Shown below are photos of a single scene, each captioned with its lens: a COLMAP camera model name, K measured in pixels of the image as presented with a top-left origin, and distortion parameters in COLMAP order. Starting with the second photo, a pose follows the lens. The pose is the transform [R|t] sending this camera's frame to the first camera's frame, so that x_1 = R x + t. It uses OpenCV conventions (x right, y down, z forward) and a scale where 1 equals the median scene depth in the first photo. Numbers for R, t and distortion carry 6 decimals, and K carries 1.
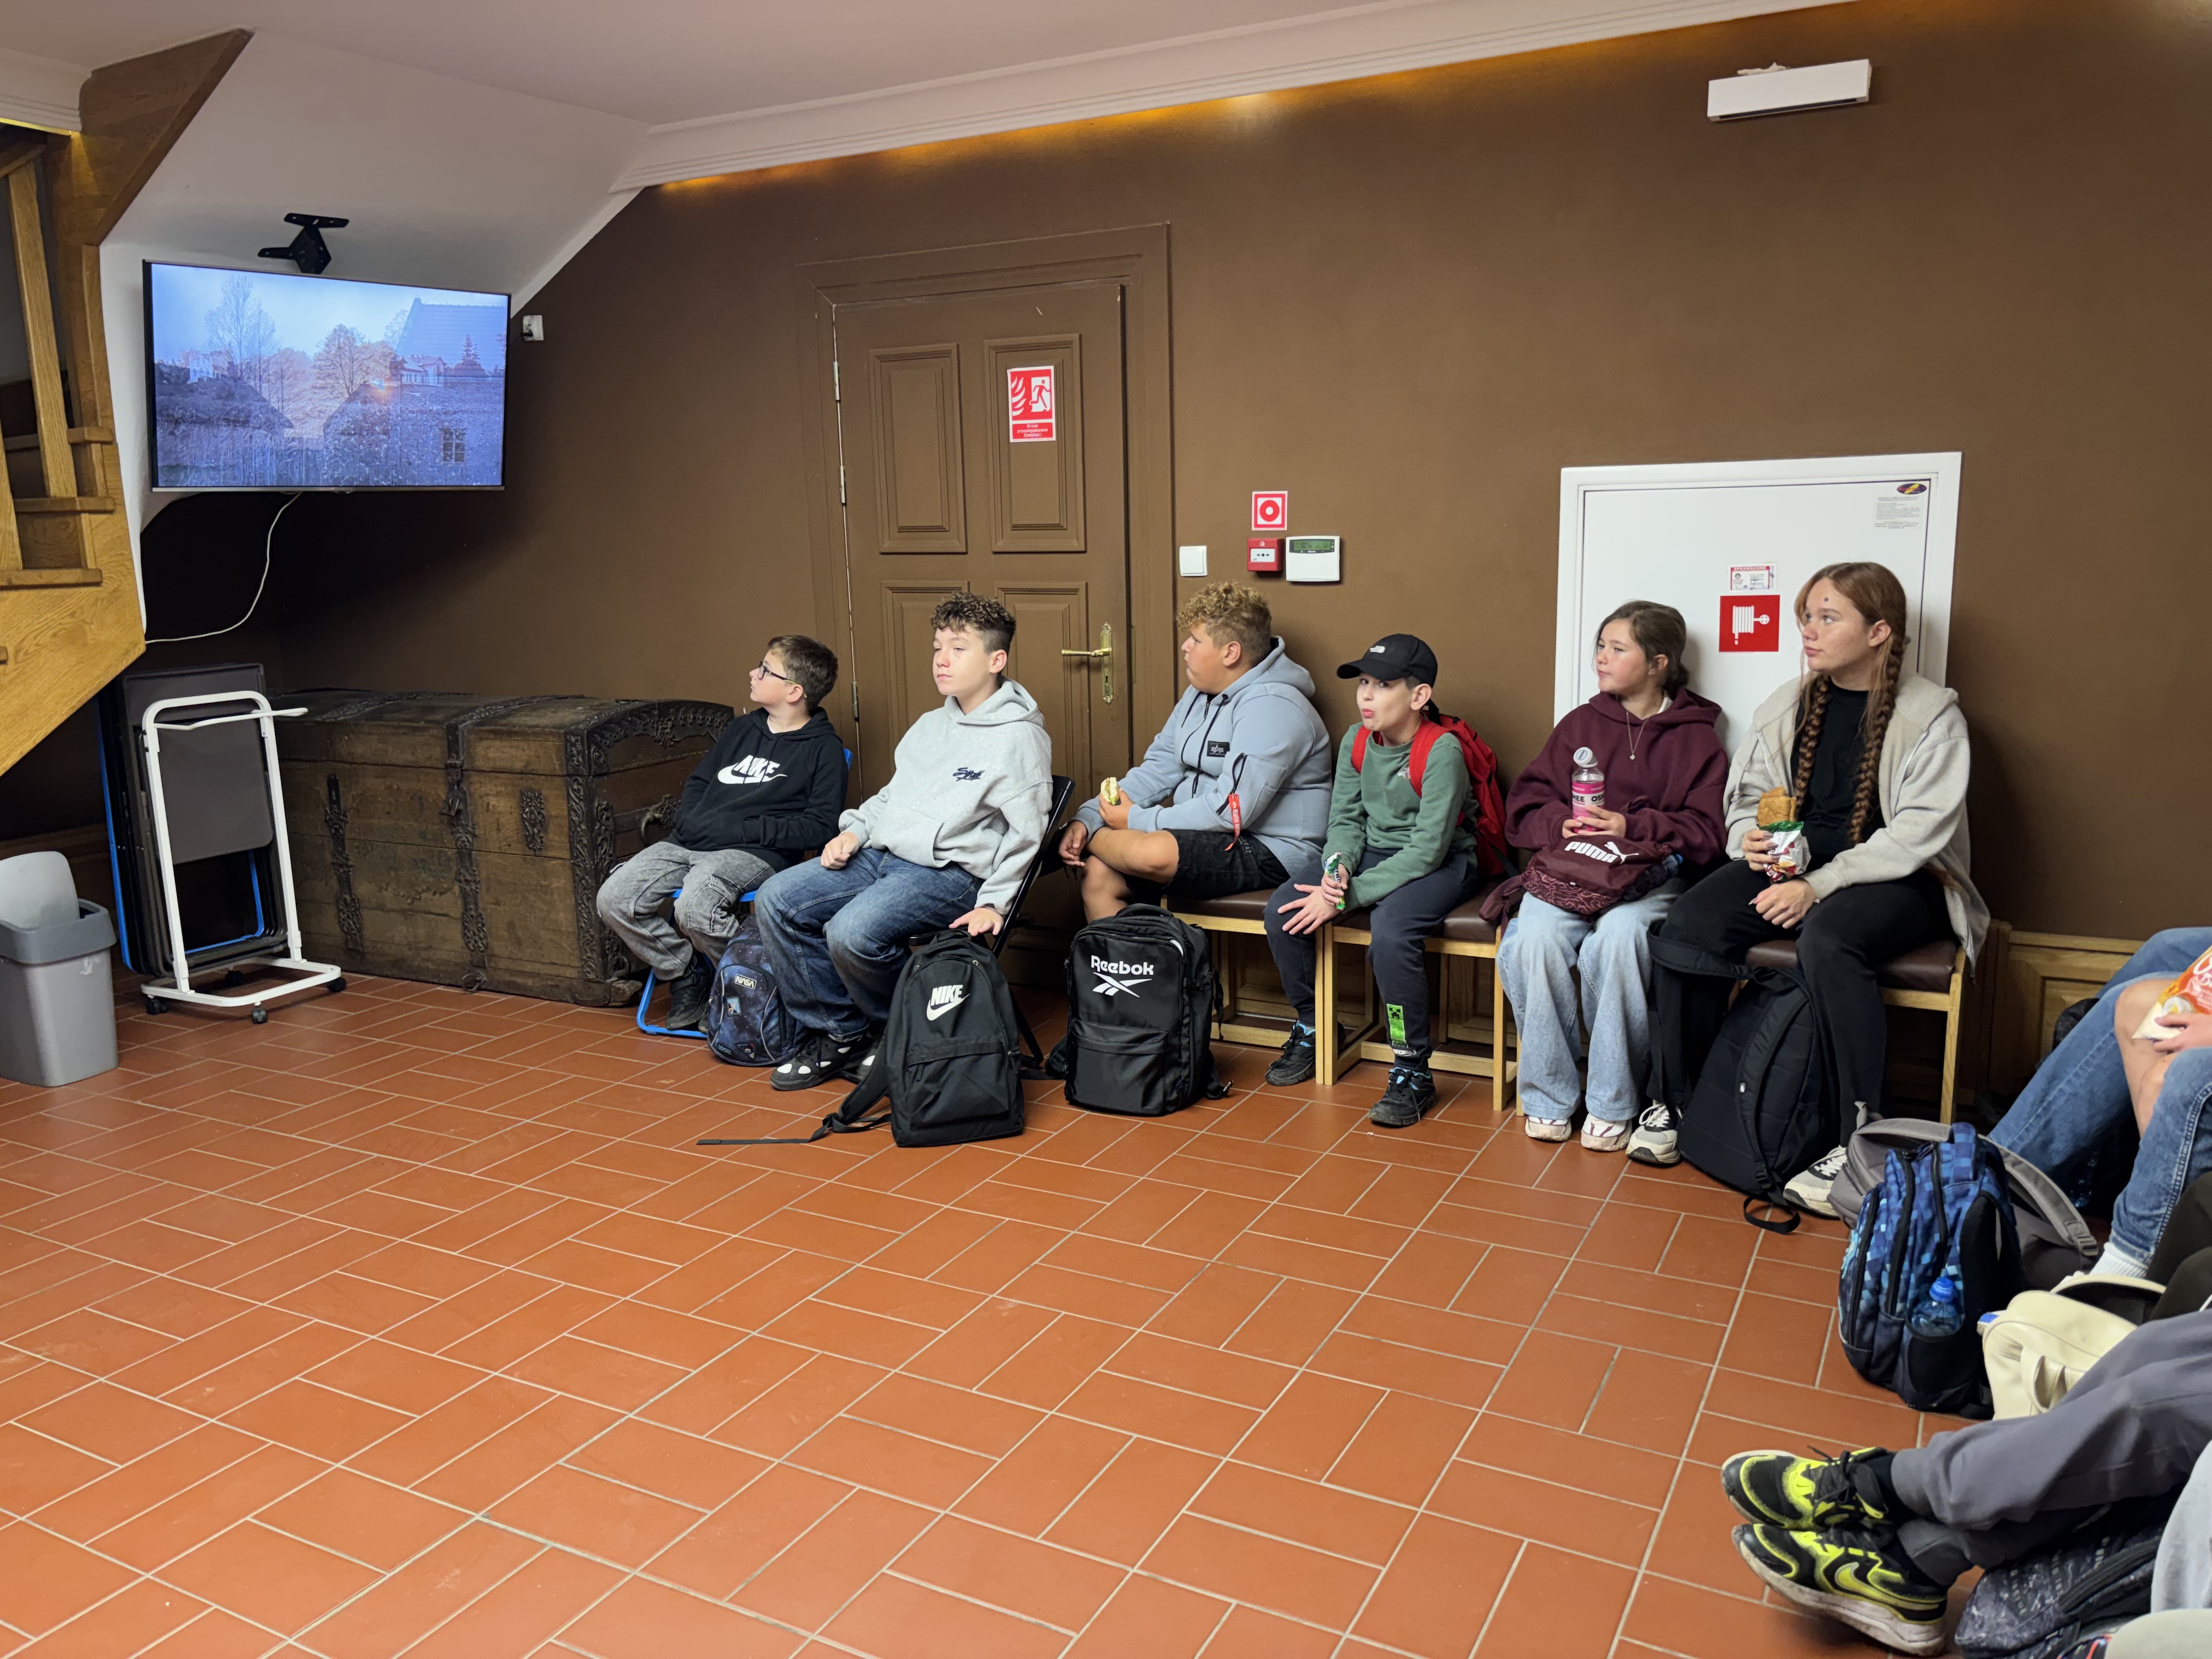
lens RADIAL K [[1681.4, 0, 1181.4], [0, 1681.4, 859.8], [0, 0, 1]] dist [0.054461, -0.060454]
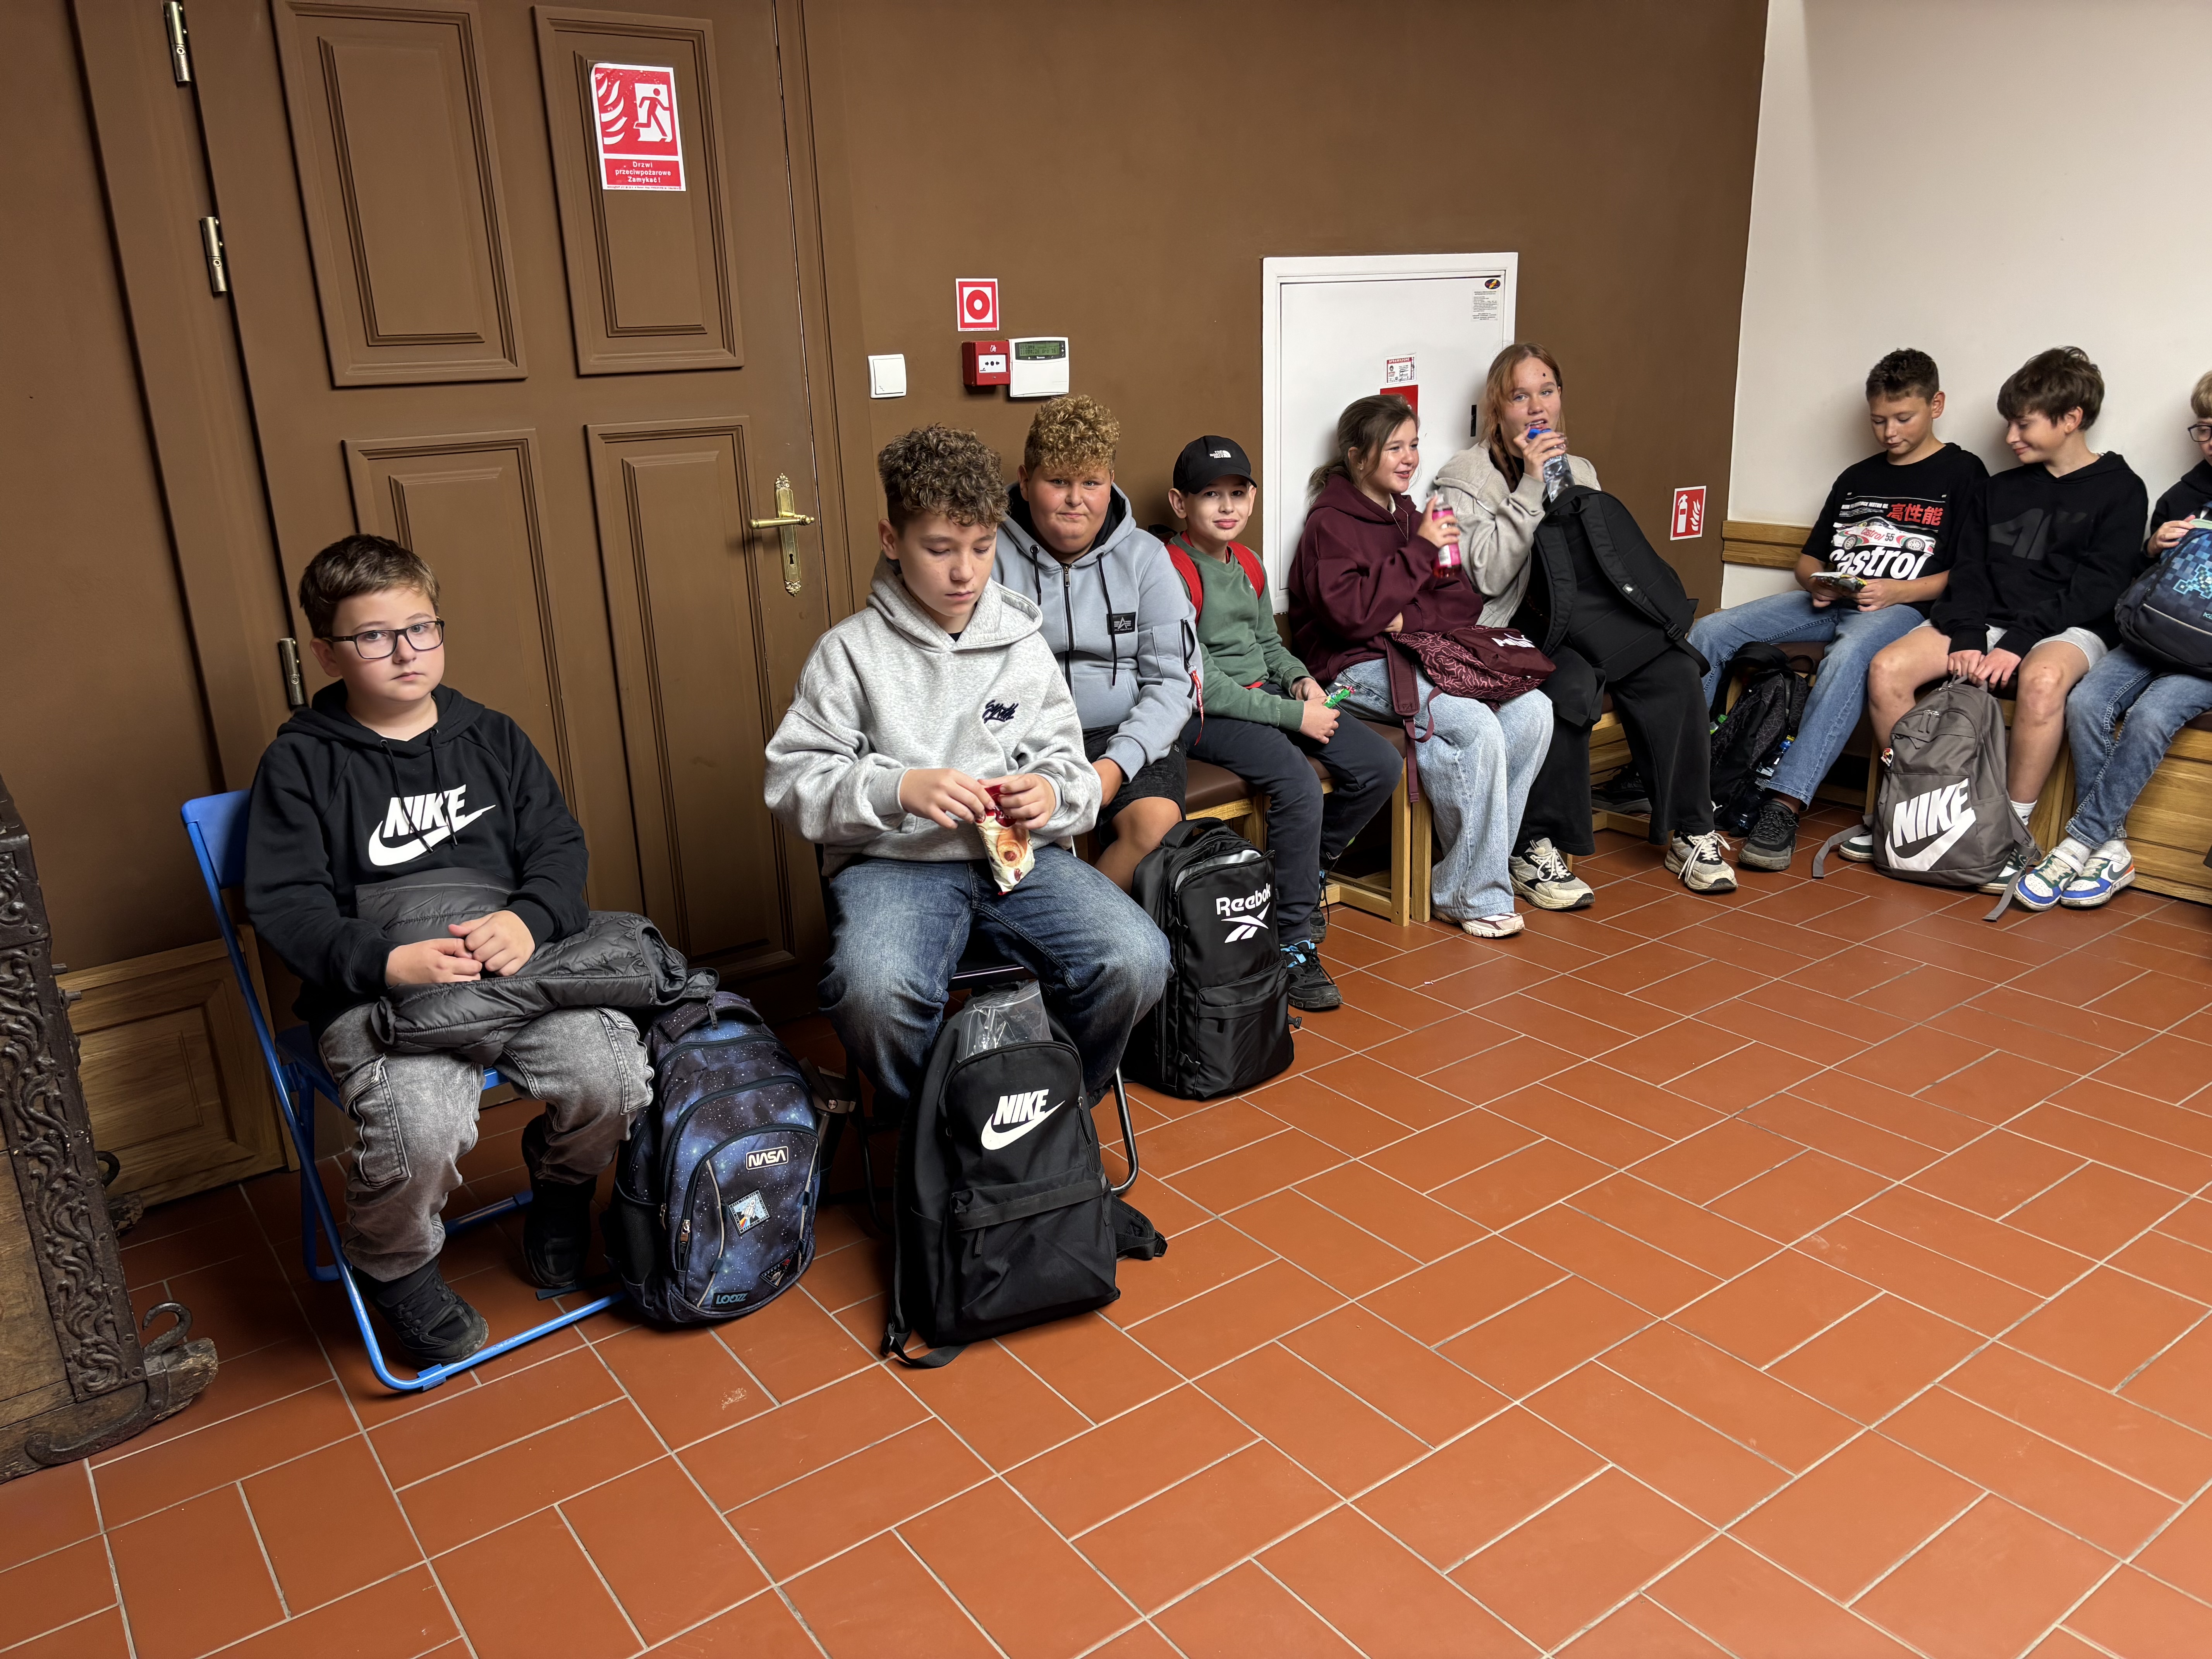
lens RADIAL K [[1681.4, 0, 1093.9], [0, 1681.4, 814.7], [0, 0, 1]] dist [0.054461, -0.060454]
pose [[0.448007, -0.248667, 0.858752, -0.638377], [0.202693, 0.963779, 0.173335, -0.107487], [-0.870749, 0.096408, 0.482183, 0.611008]]
